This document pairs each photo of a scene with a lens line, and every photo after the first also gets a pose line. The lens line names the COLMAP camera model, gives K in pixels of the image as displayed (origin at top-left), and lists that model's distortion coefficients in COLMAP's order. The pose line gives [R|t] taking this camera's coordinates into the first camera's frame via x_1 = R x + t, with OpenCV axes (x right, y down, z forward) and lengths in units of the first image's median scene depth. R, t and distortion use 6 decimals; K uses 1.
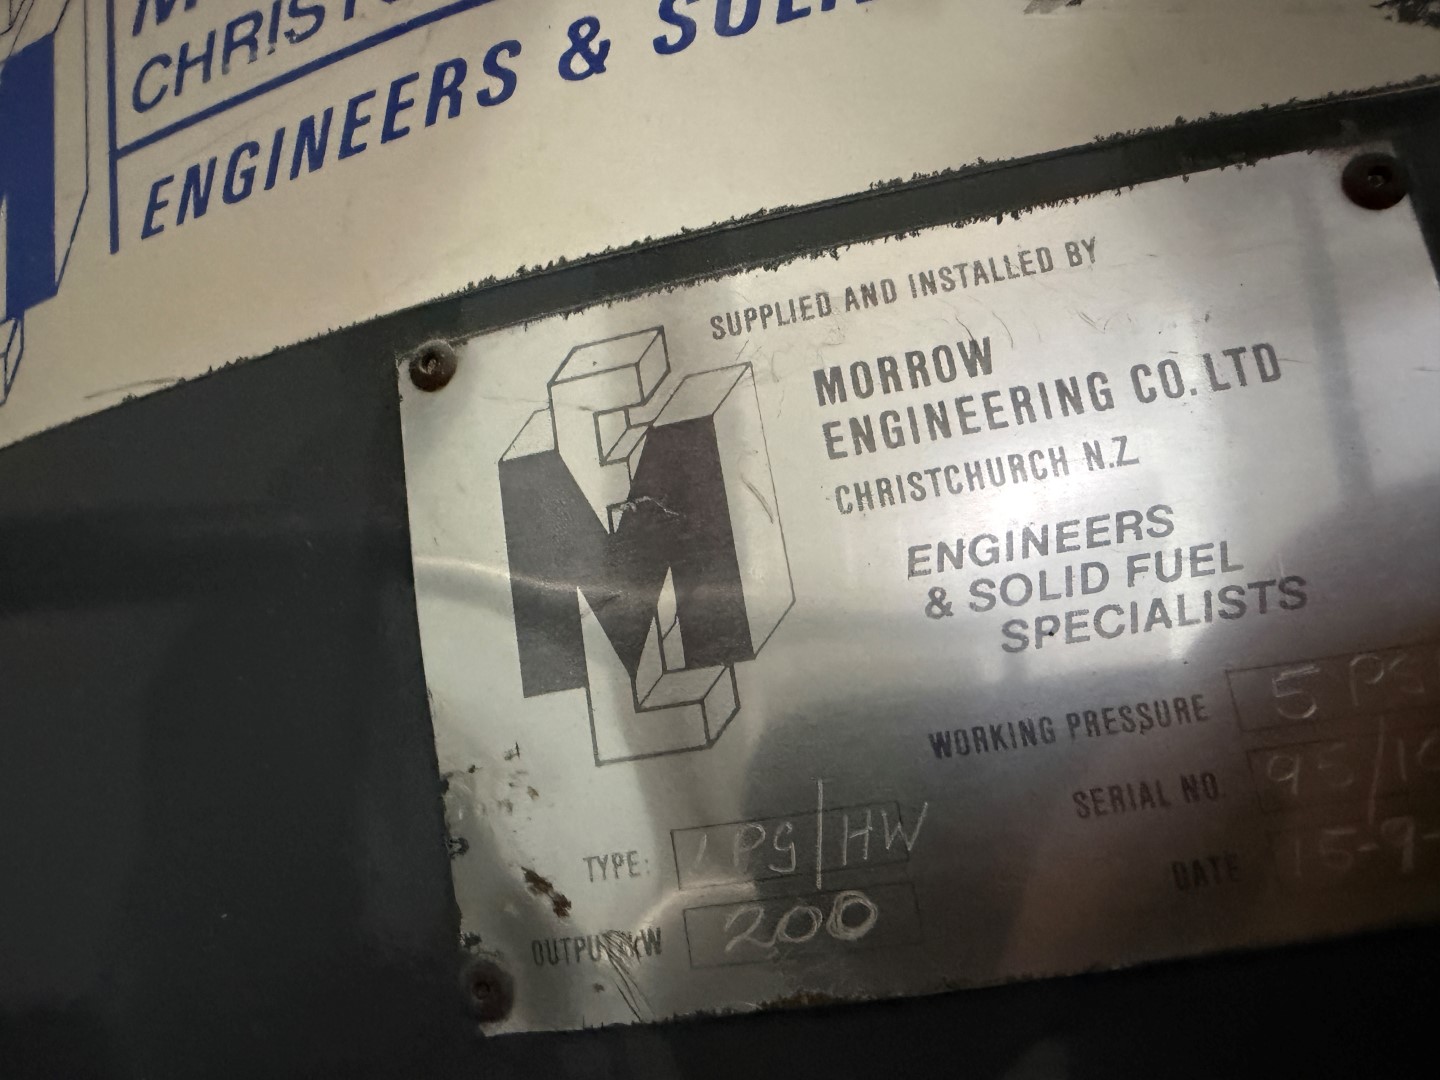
lens RADIAL K [[1014.8, 0, 720.0], [0, 1014.8, 540.0], [0, 0, 1]] dist [0.000133, -0.003521]
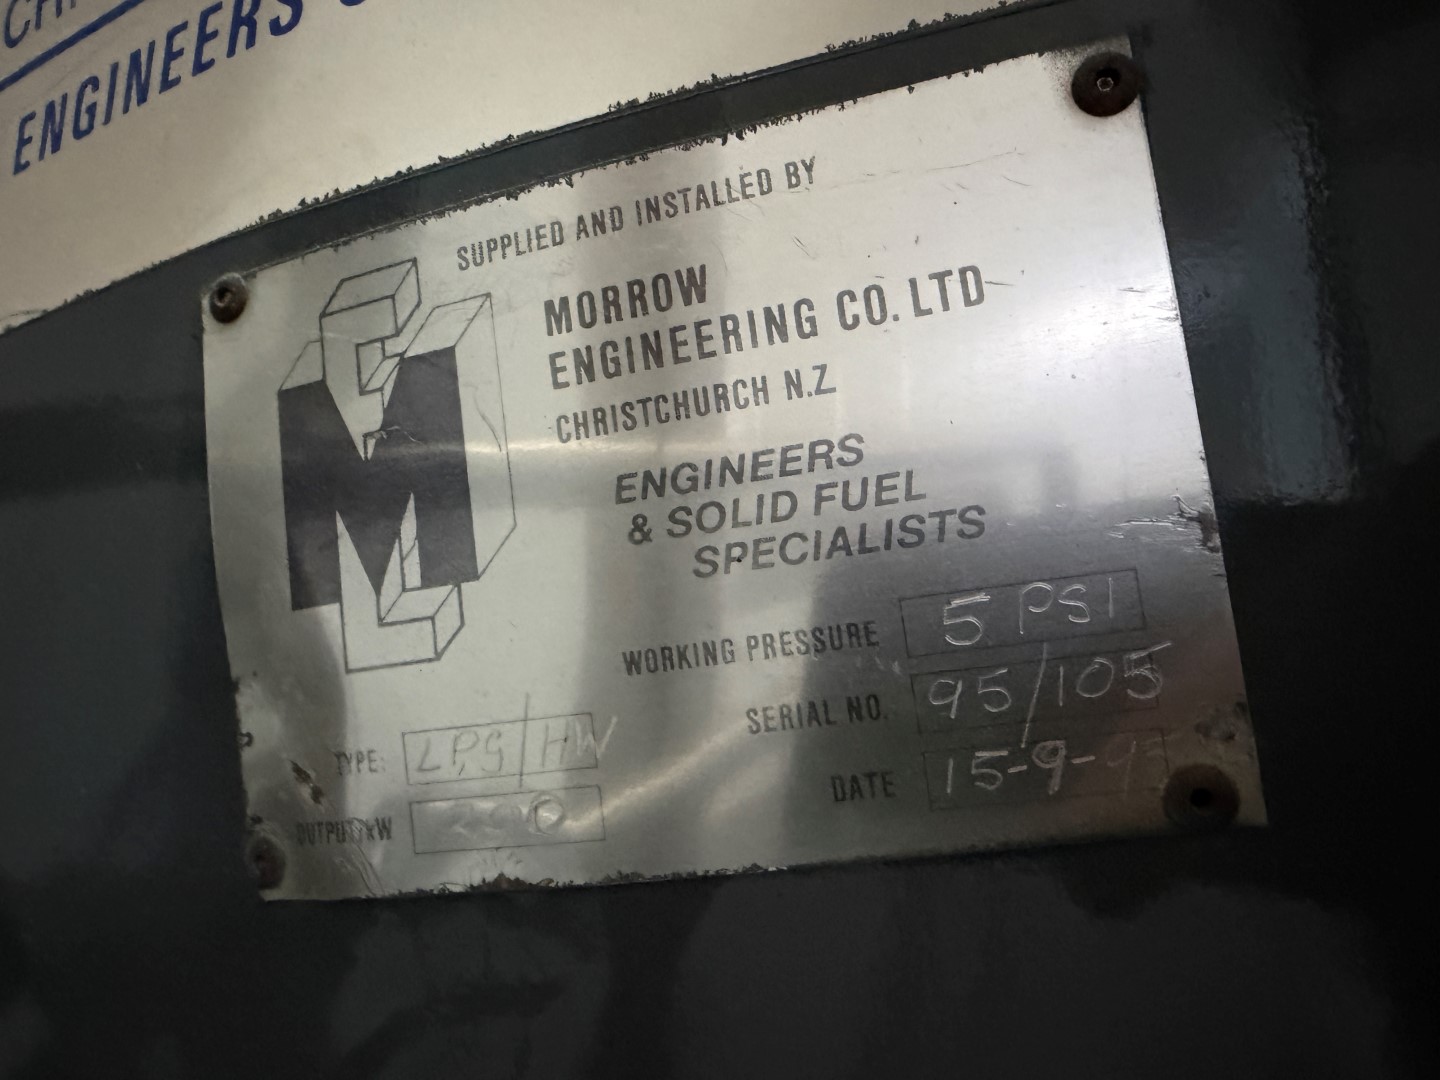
lens RADIAL K [[1014.8, 0, 720.0], [0, 1014.8, 540.0], [0, 0, 1]] dist [0.000133, -0.003521]
pose [[0.993399, 0.004294, -0.114629, 0.395950], [0.010201, 0.992032, 0.125569, -0.054915], [0.114255, -0.125910, 0.985440, -0.024978]]
